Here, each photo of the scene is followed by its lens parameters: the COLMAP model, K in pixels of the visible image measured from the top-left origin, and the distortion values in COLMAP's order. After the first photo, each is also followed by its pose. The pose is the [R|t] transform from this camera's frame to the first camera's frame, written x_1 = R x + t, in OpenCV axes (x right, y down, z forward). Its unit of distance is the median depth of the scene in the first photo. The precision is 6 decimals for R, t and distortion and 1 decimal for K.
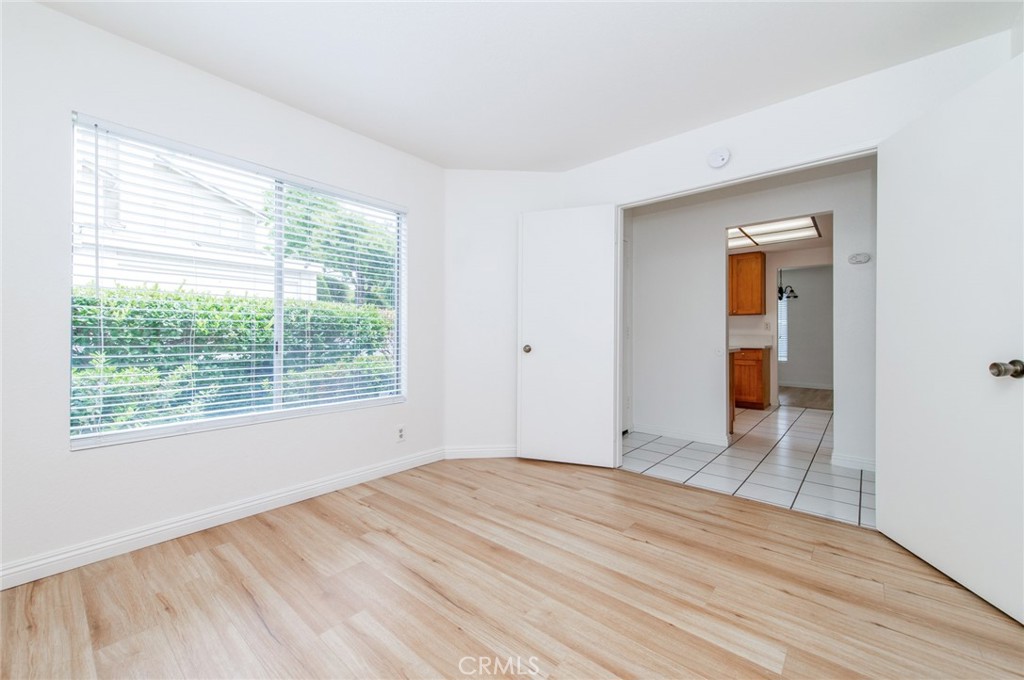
lens RADIAL K [[401.1, 0, 510.2], [0, 401.1, 335.3], [0, 0, 1]] dist [0.008914, -0.001223]
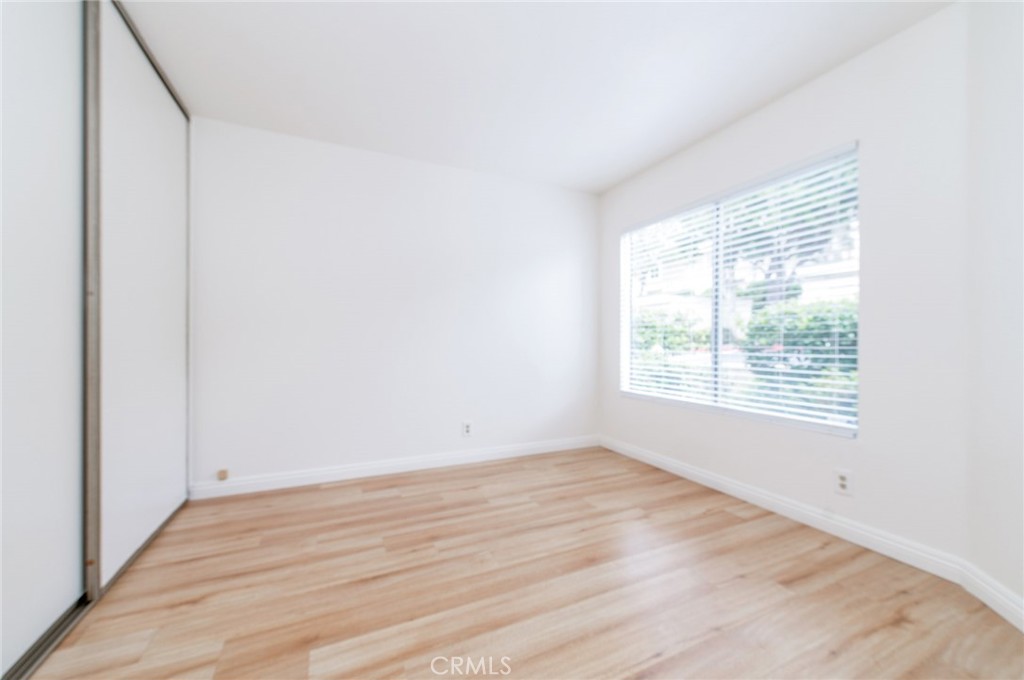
lens RADIAL K [[401.1, 0, 511.3], [0, 401.1, 342.8], [0, 0, 1]] dist [0.008914, -0.001223]
pose [[-0.413109, -0.001862, -0.910680, 0.981314], [-0.002384, 0.999997, -0.000964, 0.023409], [0.910678, 0.001773, -0.413112, 1.328406]]
